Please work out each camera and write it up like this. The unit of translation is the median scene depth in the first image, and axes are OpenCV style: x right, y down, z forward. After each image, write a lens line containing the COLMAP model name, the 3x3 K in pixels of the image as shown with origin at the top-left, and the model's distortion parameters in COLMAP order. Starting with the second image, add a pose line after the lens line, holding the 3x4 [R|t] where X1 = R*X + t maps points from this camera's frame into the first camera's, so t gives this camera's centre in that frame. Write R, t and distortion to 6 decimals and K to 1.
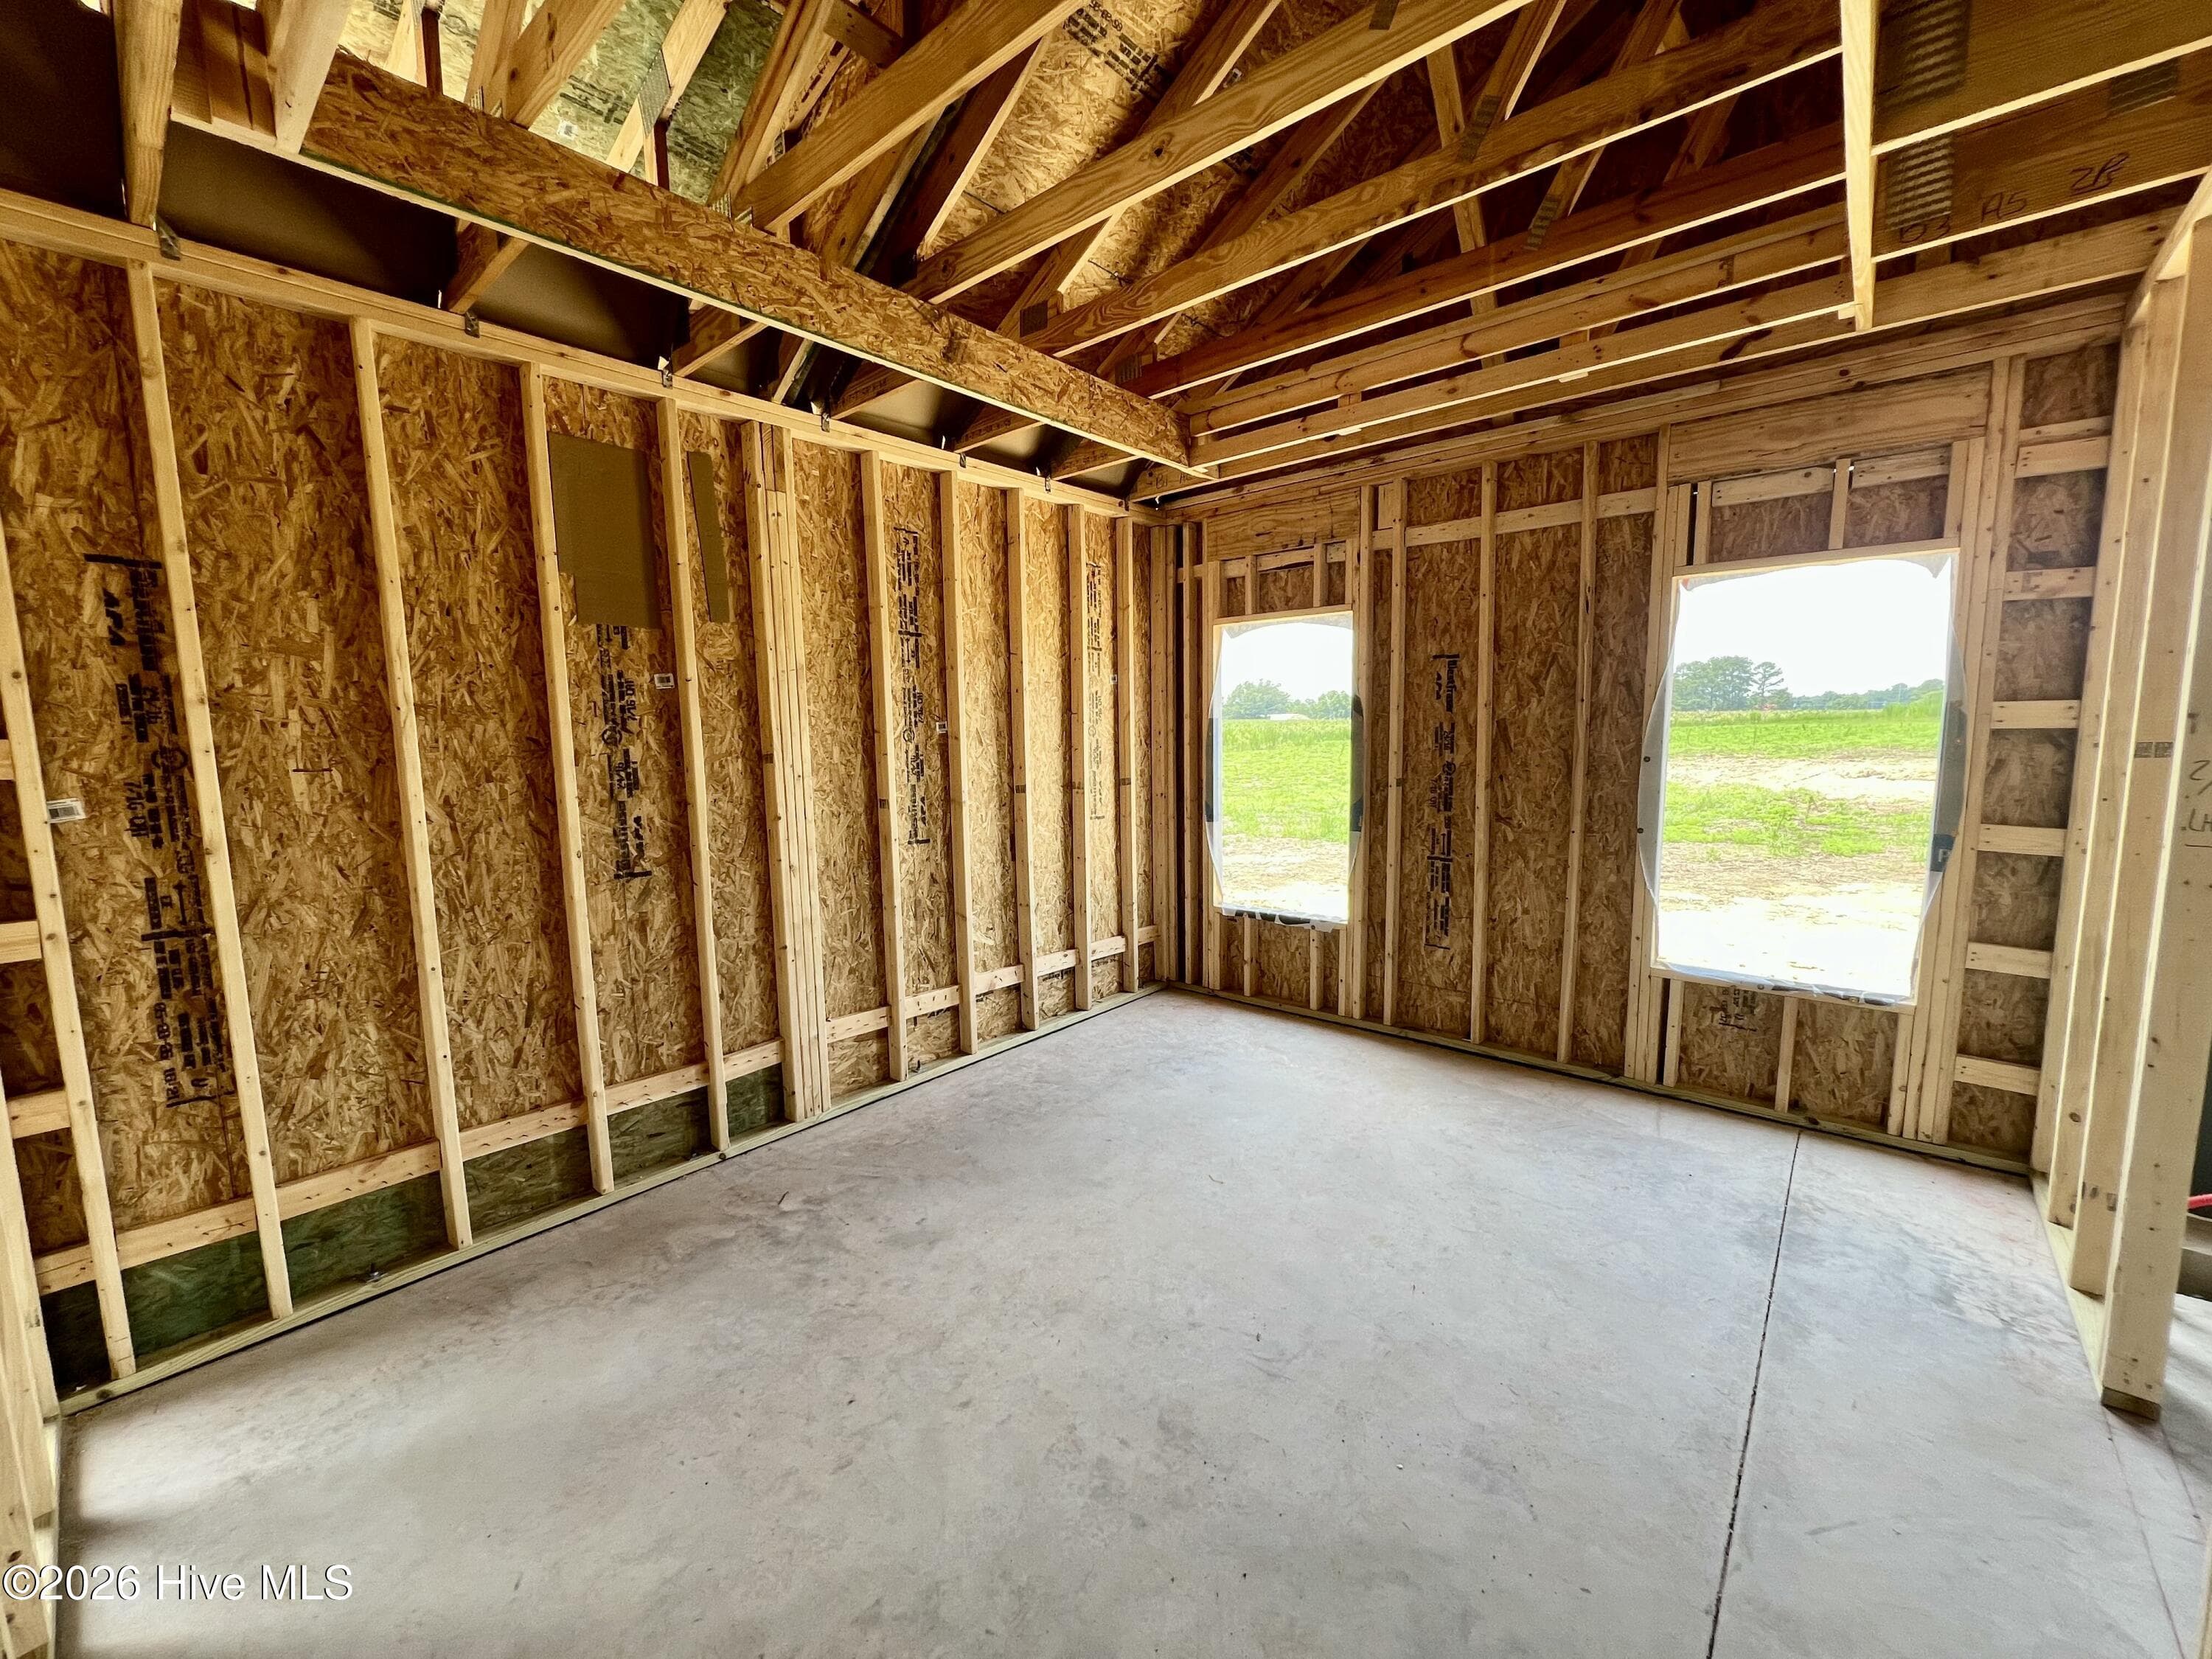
lens RADIAL K [[882.4, 0, 1102.1], [0, 882.4, 834.9], [0, 0, 1]] dist [-0.001198, -0.000003]
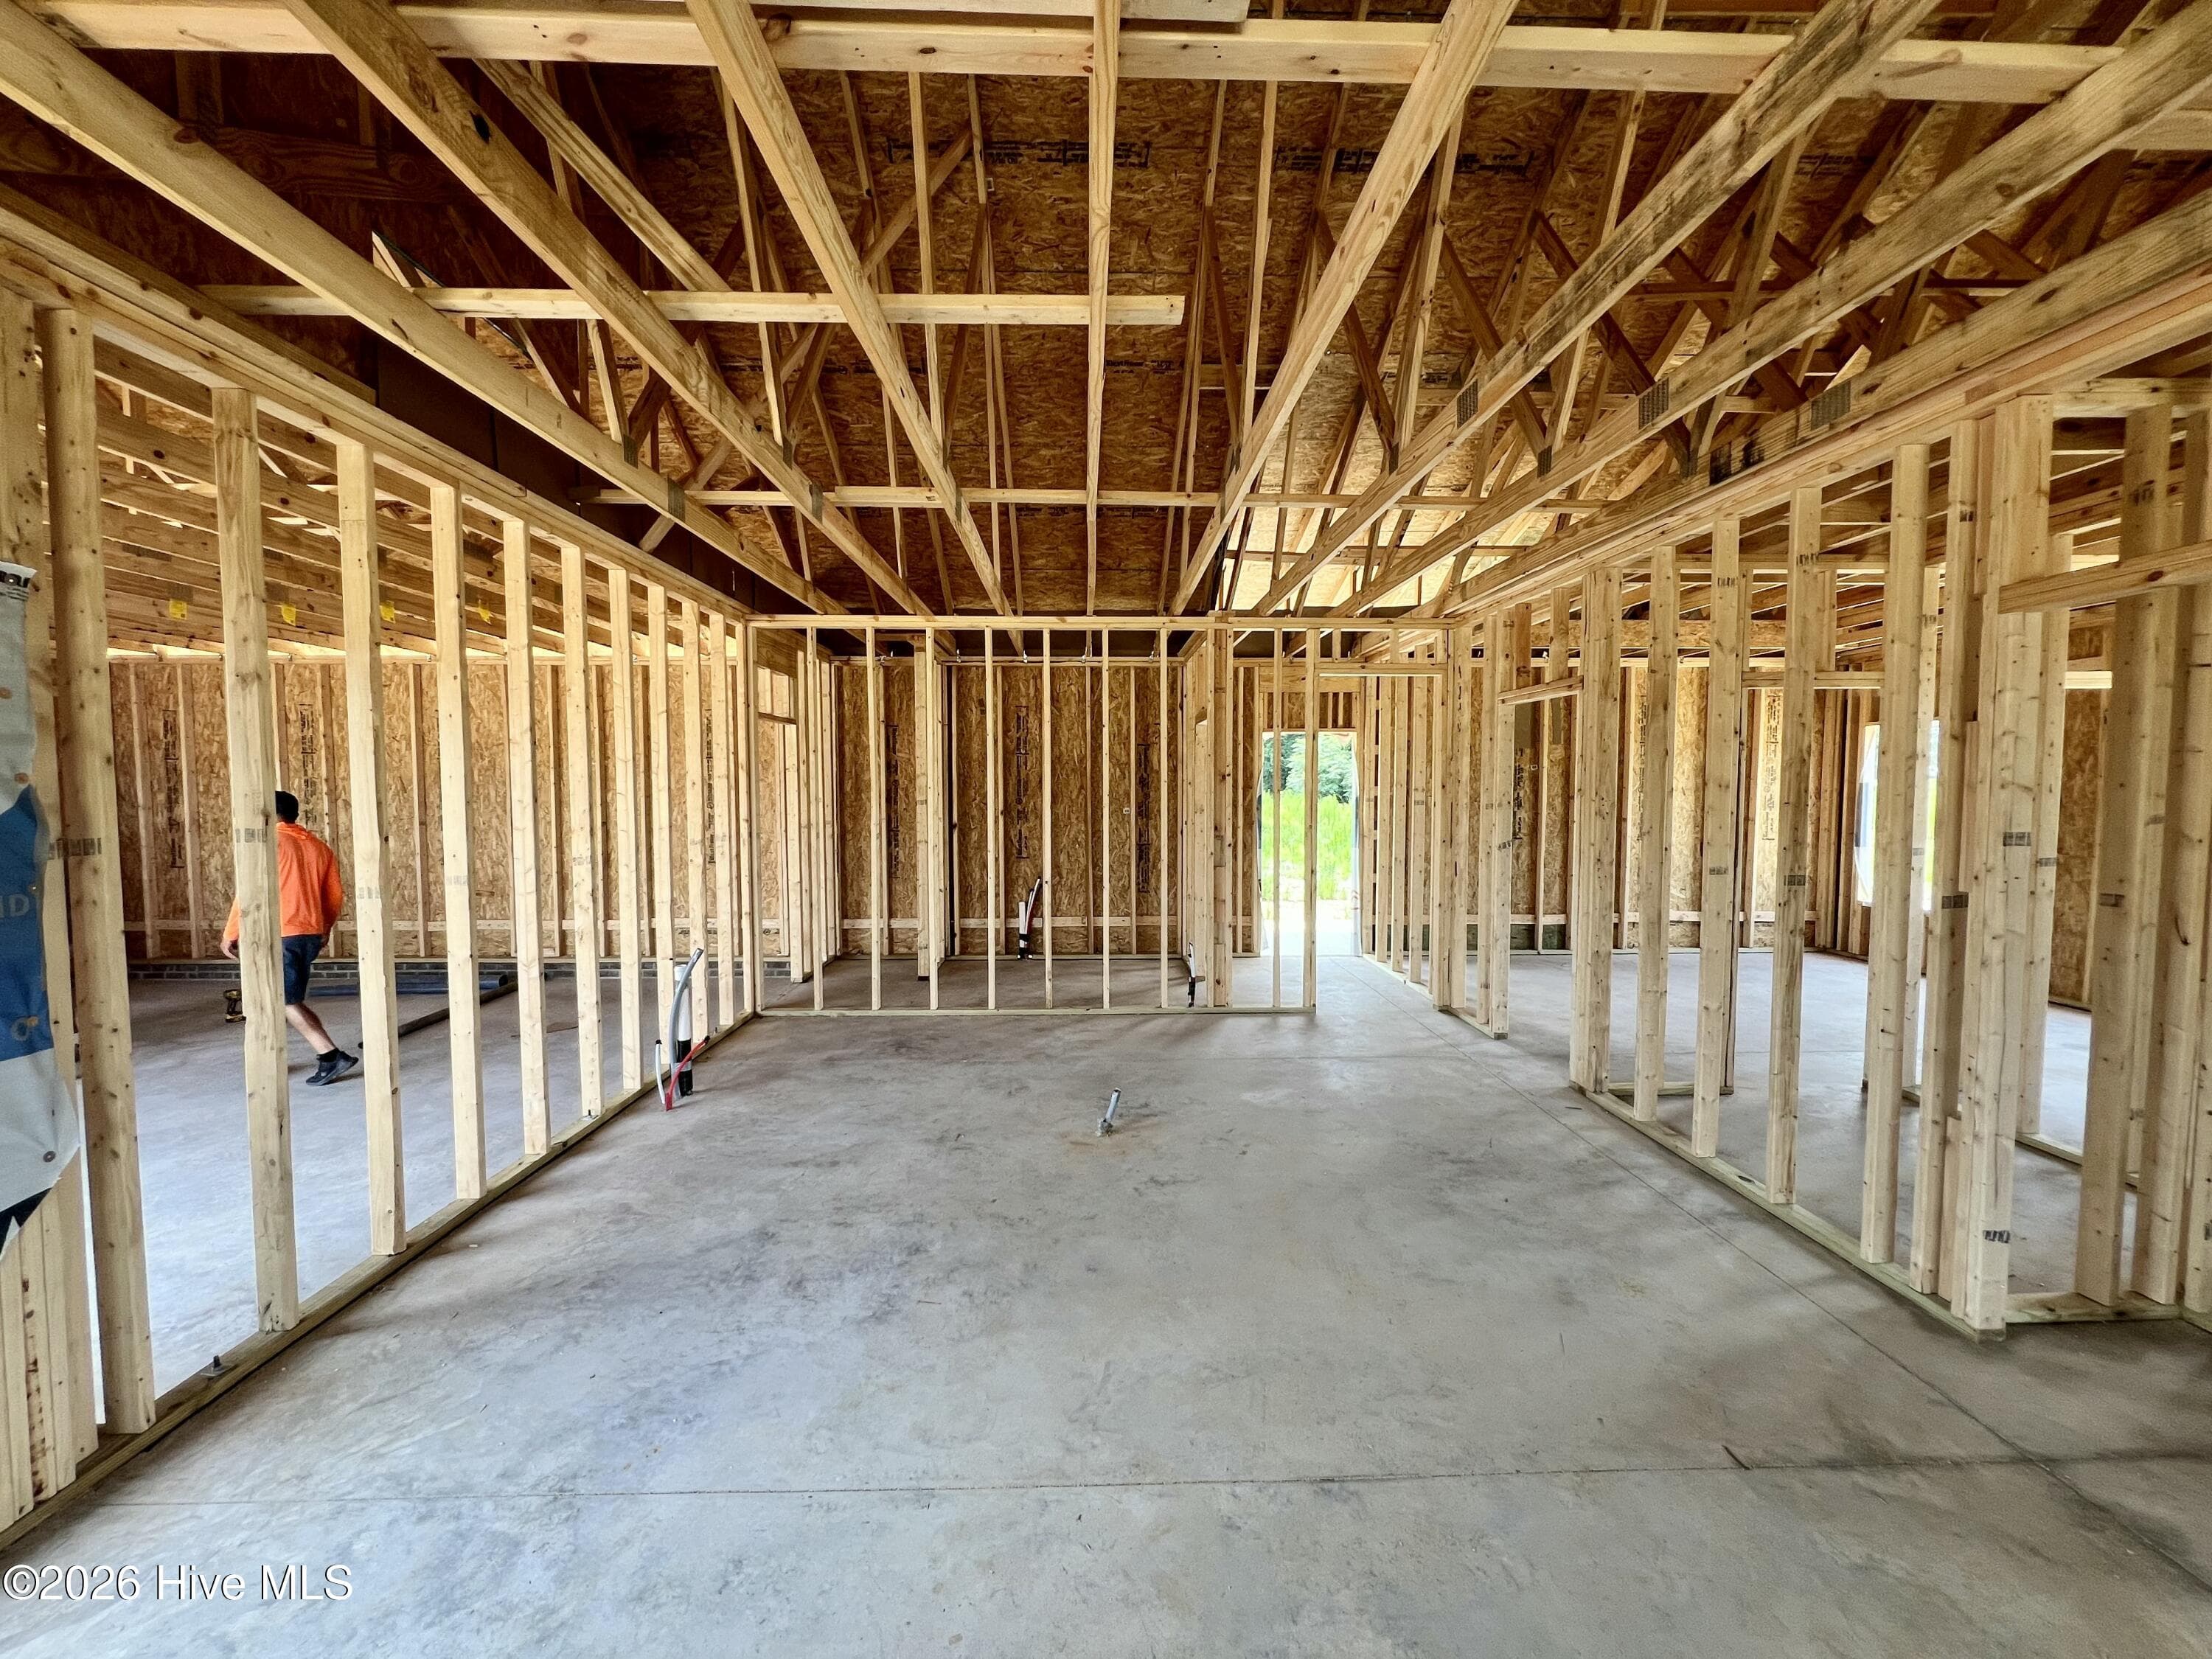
lens RADIAL K [[882.4, 0, 1105.7], [0, 882.4, 833.5], [0, 0, 1]] dist [-0.001198, -0.000003]
pose [[0.678816, 0.056433, -0.732137, 0.532803], [-0.098488, 0.995031, -0.014618, 0.172533], [0.727674, 0.082029, 0.681001, -1.576866]]
